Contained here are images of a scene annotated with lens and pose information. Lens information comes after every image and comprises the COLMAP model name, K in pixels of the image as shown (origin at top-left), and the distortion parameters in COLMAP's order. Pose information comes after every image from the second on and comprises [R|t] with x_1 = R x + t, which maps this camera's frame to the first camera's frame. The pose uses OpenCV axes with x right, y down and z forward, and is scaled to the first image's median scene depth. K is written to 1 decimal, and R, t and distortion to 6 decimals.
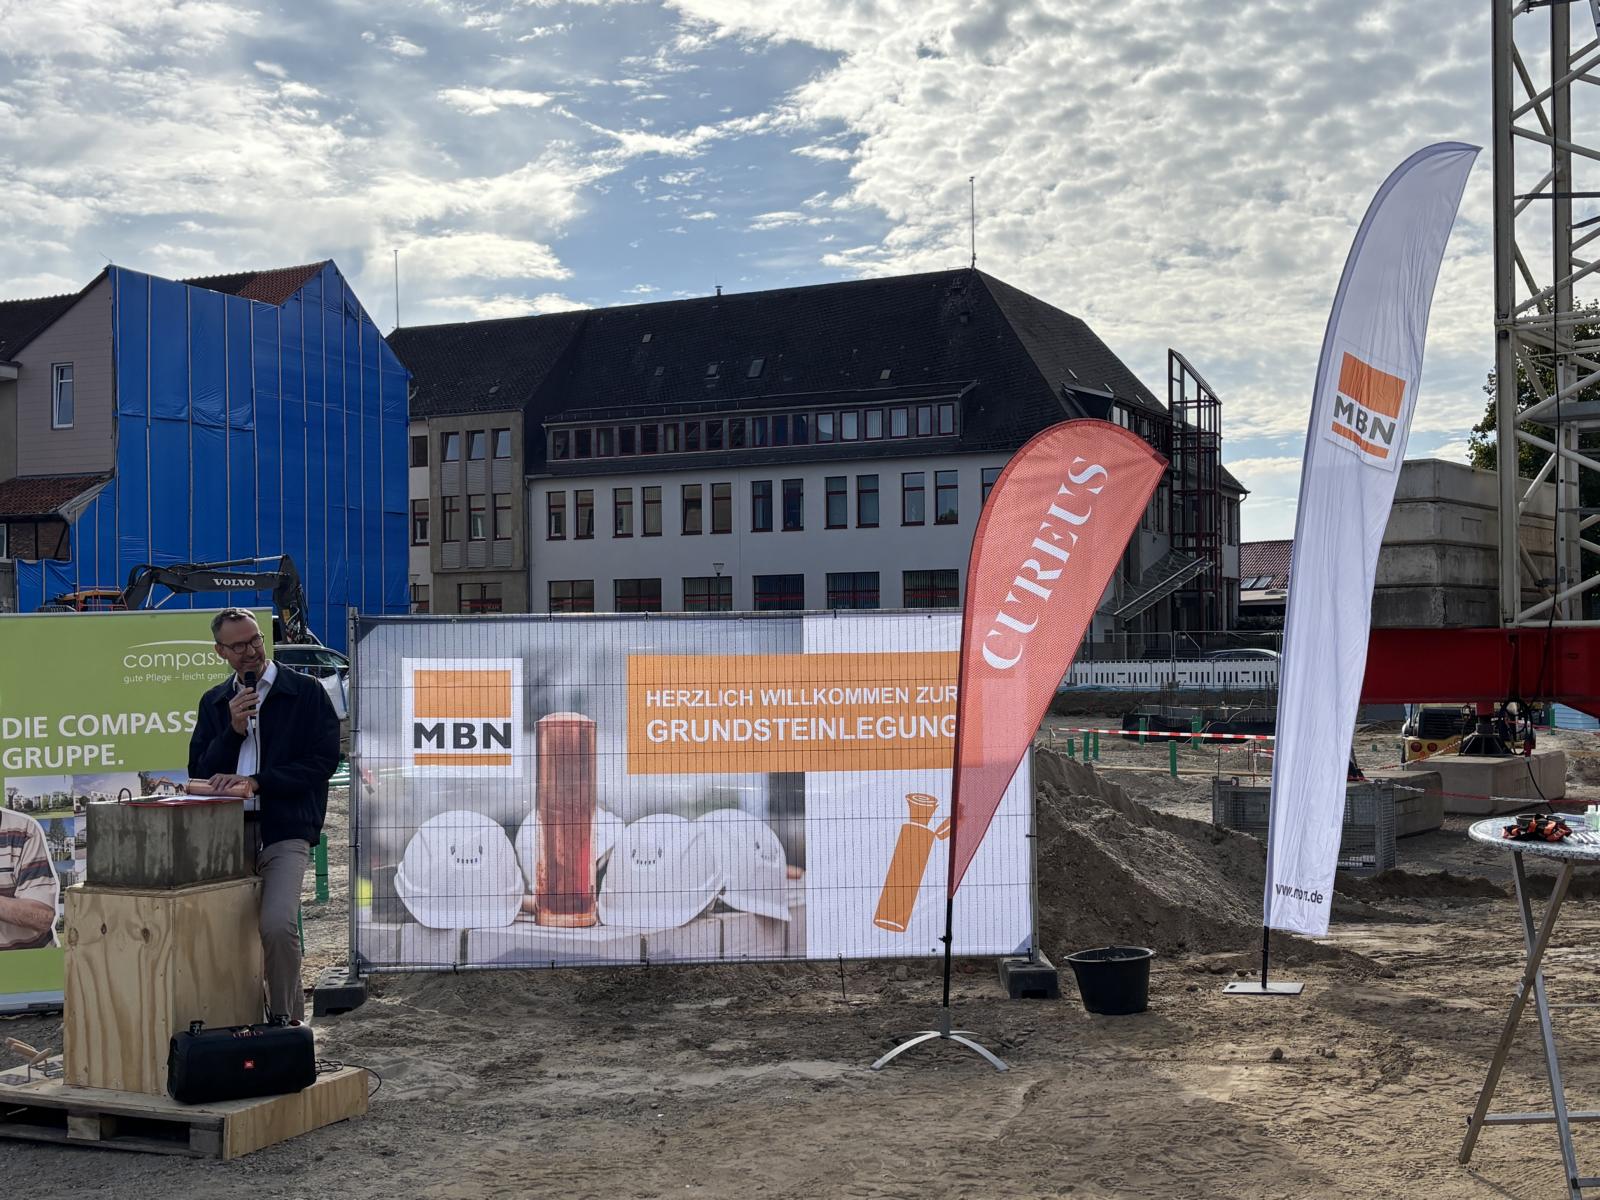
lens RADIAL K [[2007.9, 0, 801.9], [0, 2007.9, 594.5], [0, 0, 1]] dist [-0.059769, 0.000000]
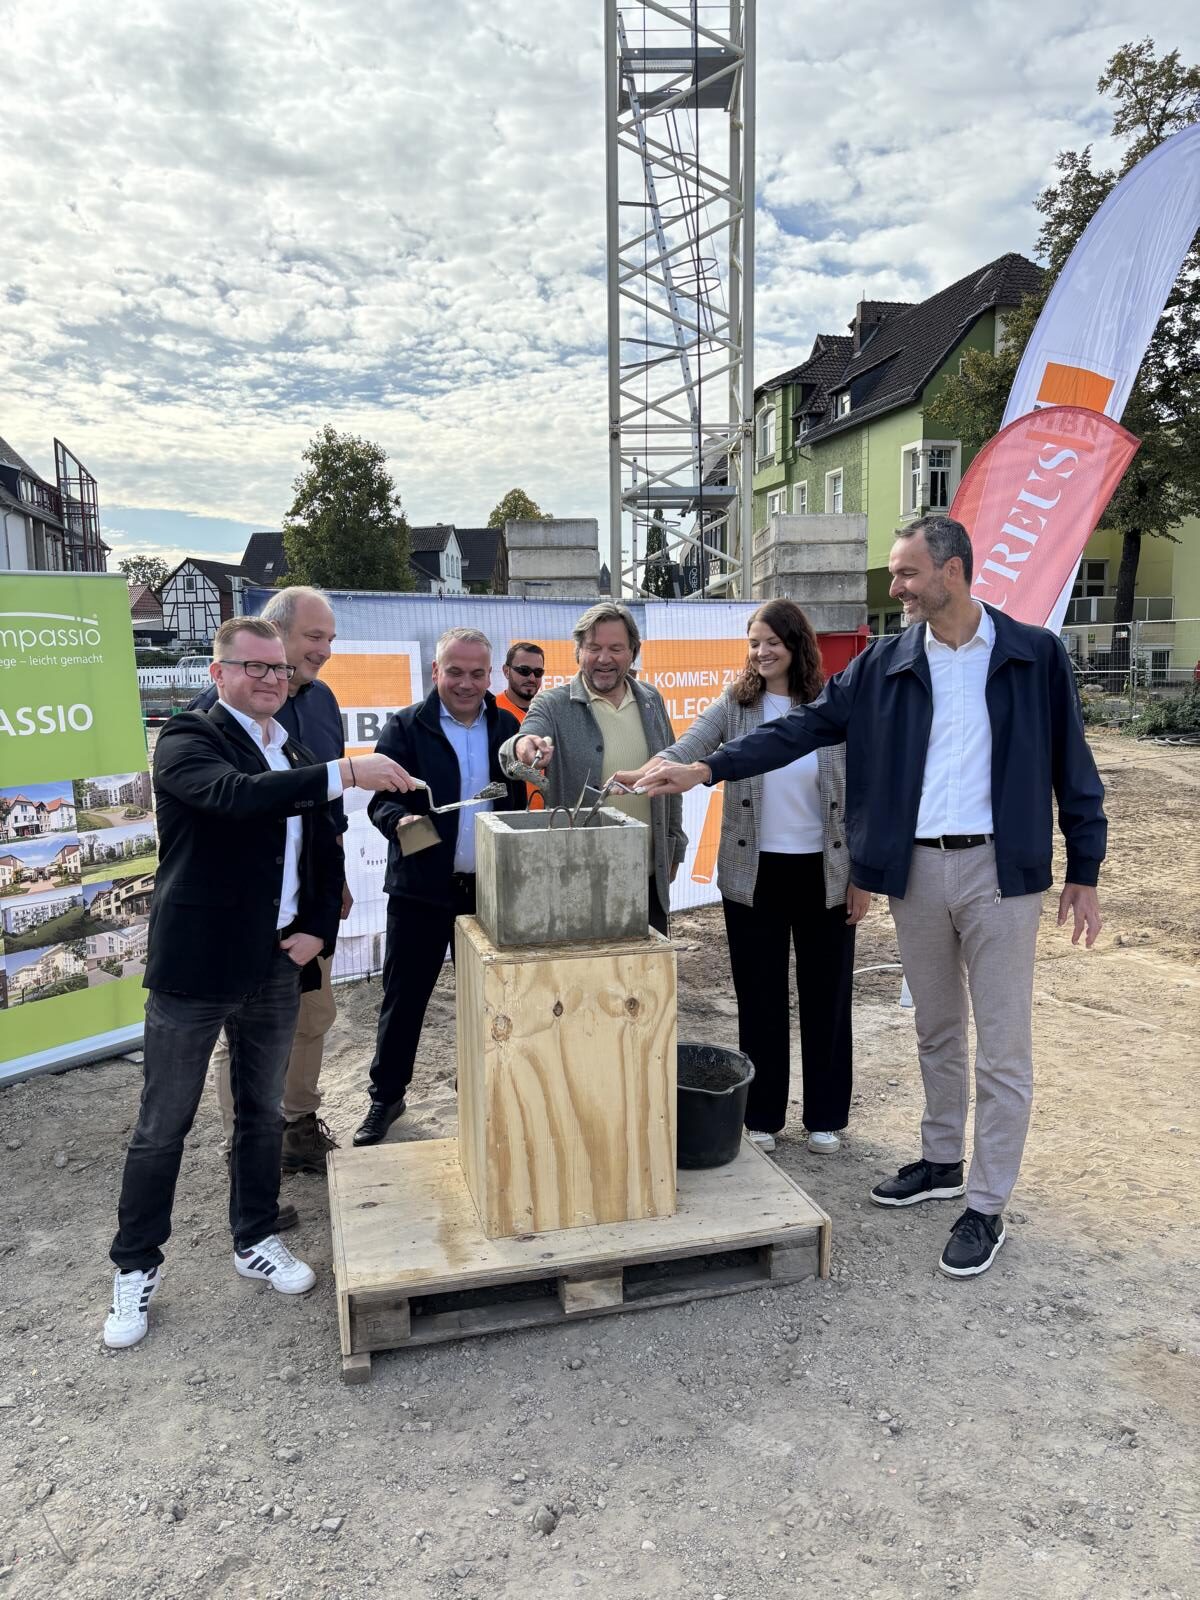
lens RADIAL K [[1290.5, 0, 581.3], [0, 1290.5, 875.4], [0, 0, 1]] dist [0.056790, -0.015591]
pose [[0.808879, -0.099722, 0.579457, -0.505255], [-0.007279, 0.983739, 0.179459, 0.035614], [-0.587930, -0.149378, 0.795000, 0.545395]]
